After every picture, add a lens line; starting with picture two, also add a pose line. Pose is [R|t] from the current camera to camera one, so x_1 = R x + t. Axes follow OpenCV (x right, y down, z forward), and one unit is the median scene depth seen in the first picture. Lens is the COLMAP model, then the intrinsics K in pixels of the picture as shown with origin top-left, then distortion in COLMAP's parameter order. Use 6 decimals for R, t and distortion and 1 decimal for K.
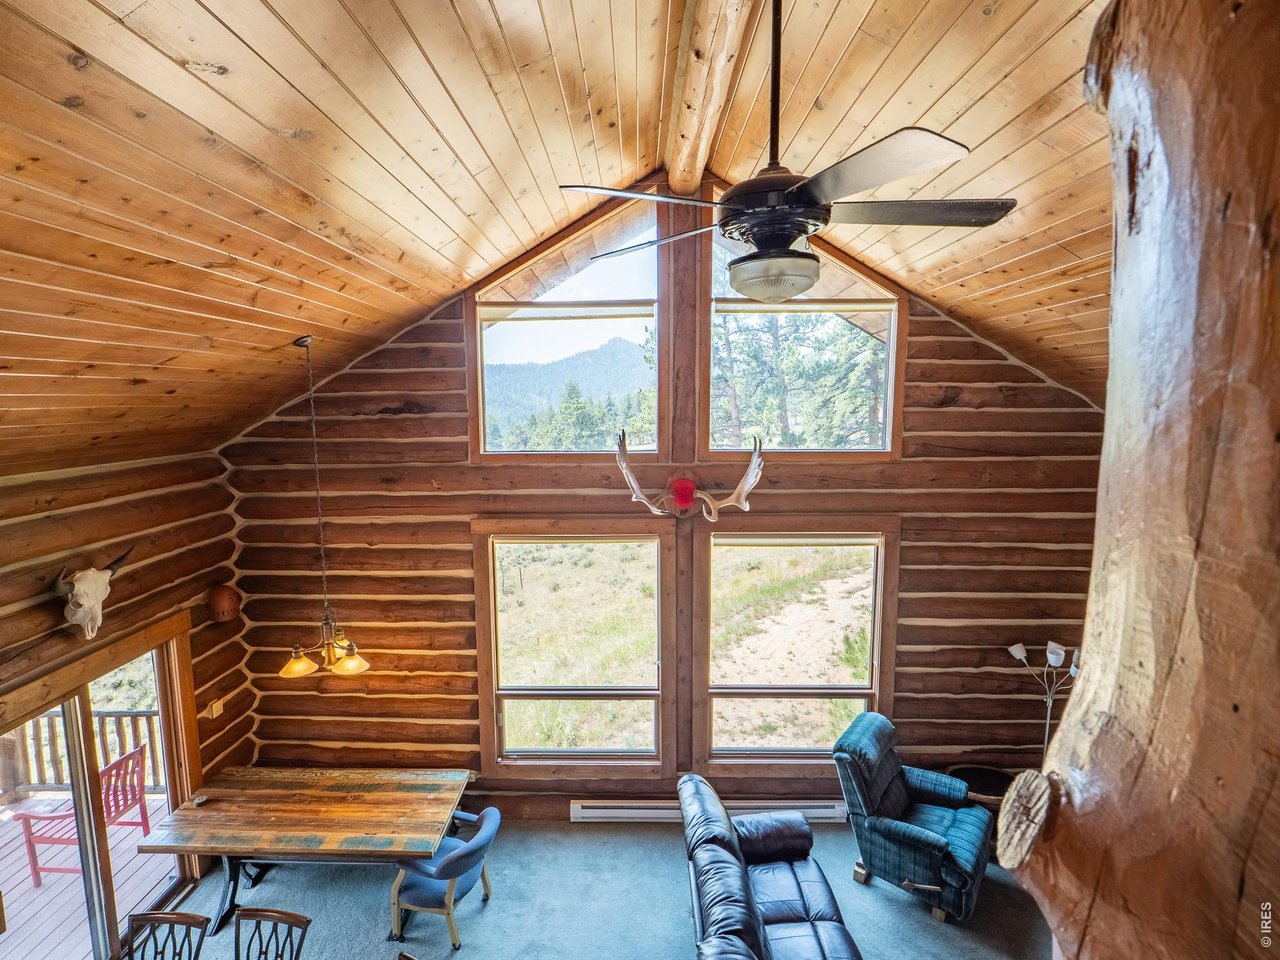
lens RADIAL K [[609.4, 0, 633.9], [0, 609.4, 462.4], [0, 0, 1]] dist [-0.008889, -0.000508]
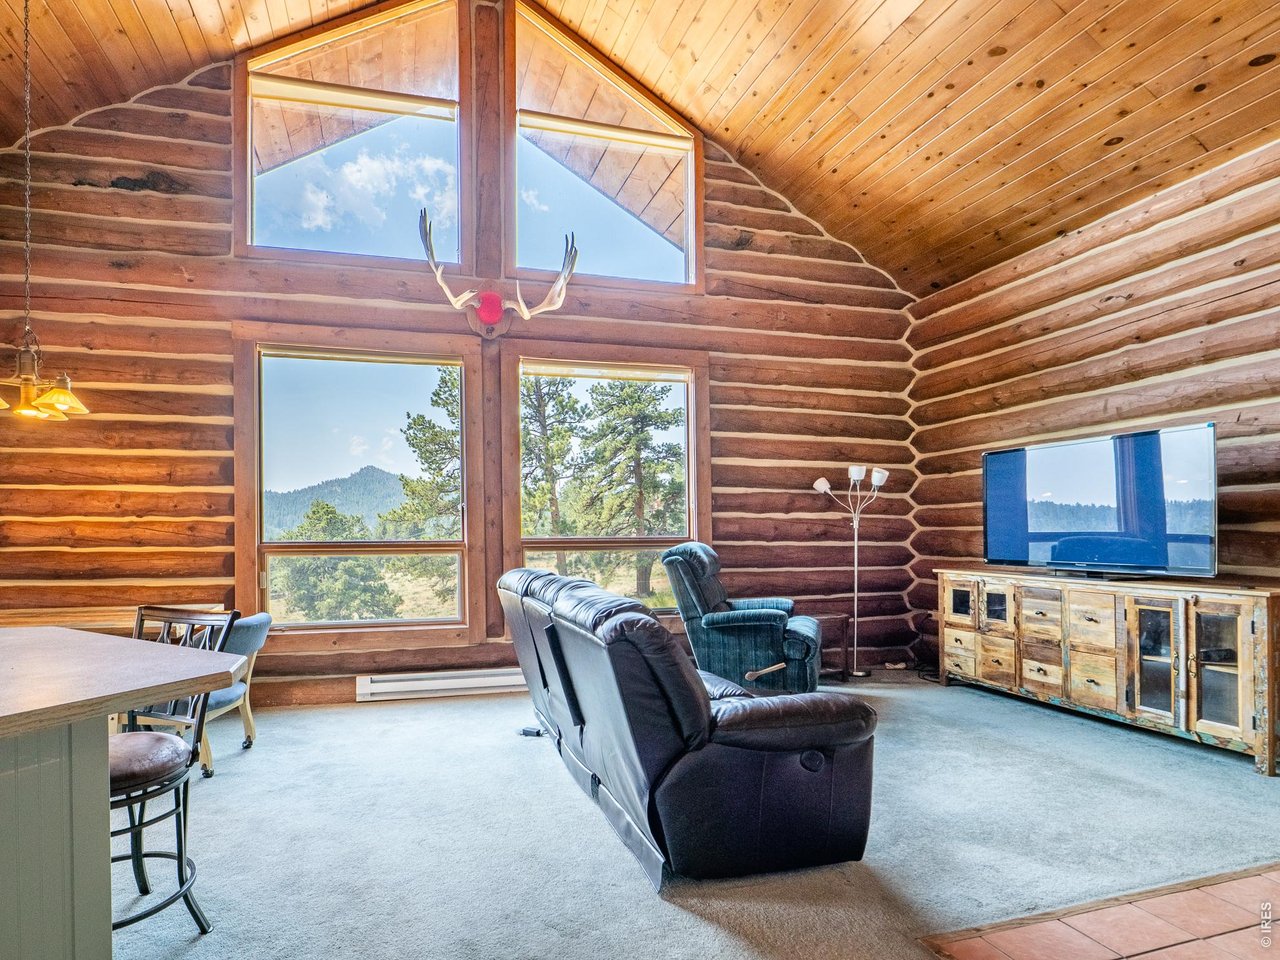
lens RADIAL K [[644.1, 0, 557.9], [0, 644.1, 529.1], [0, 0, 1]] dist [-0.005735, -0.001510]
pose [[0.966562, -0.001939, 0.256426, -0.066240], [0.034359, 0.991934, -0.122010, 0.492165], [-0.254121, 0.126741, 0.958832, 0.094023]]
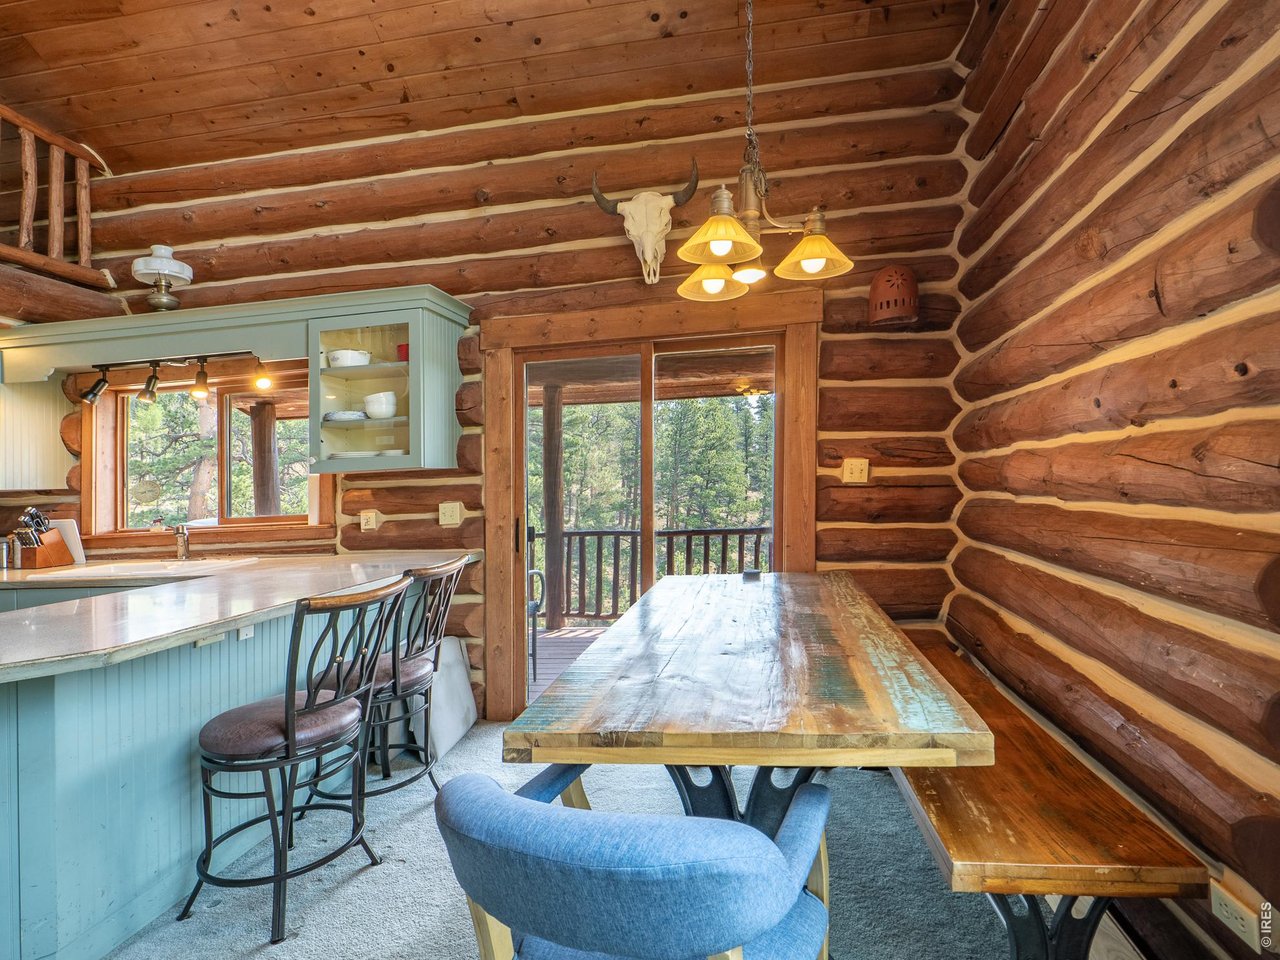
lens RADIAL K [[654.6, 0, 665.6], [0, 654.6, 490.0], [0, 0, 1]] dist [-0.009333, 0.000461]
pose [[-0.145246, 0.011652, -0.989327, -0.025530], [-0.077404, 0.996732, 0.023103, 0.398145], [0.986363, 0.079933, -0.143870, 0.851901]]
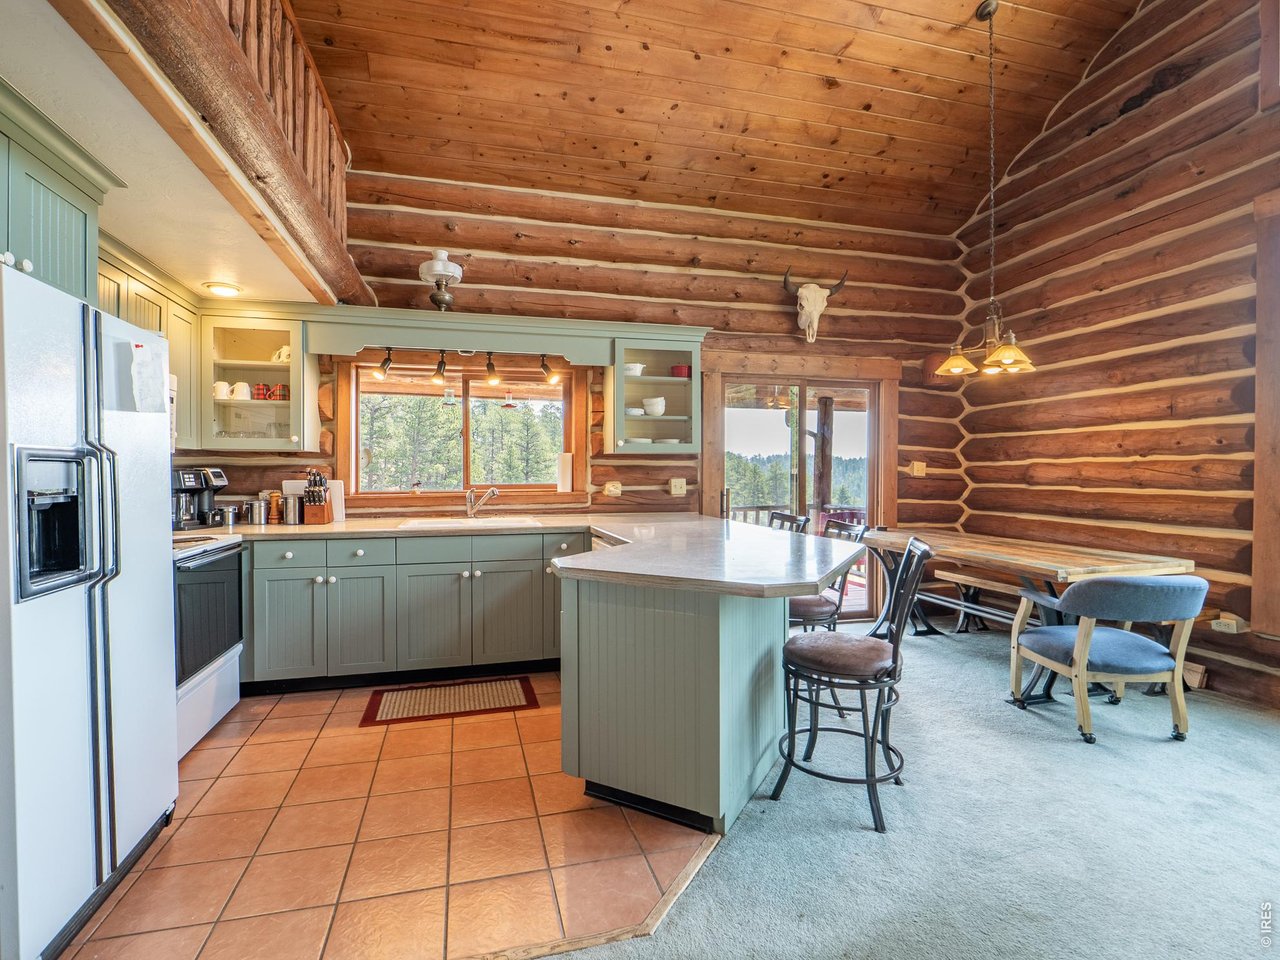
lens RADIAL K [[625.6, 0, 630.5], [0, 625.6, 476.4], [0, 0, 1]] dist [-0.006043, -0.001829]
pose [[0.260891, 0.003657, -0.965361, 0.185955], [-0.116554, 0.992797, -0.027739, 0.472458], [0.958306, 0.119753, 0.259438, 0.247918]]
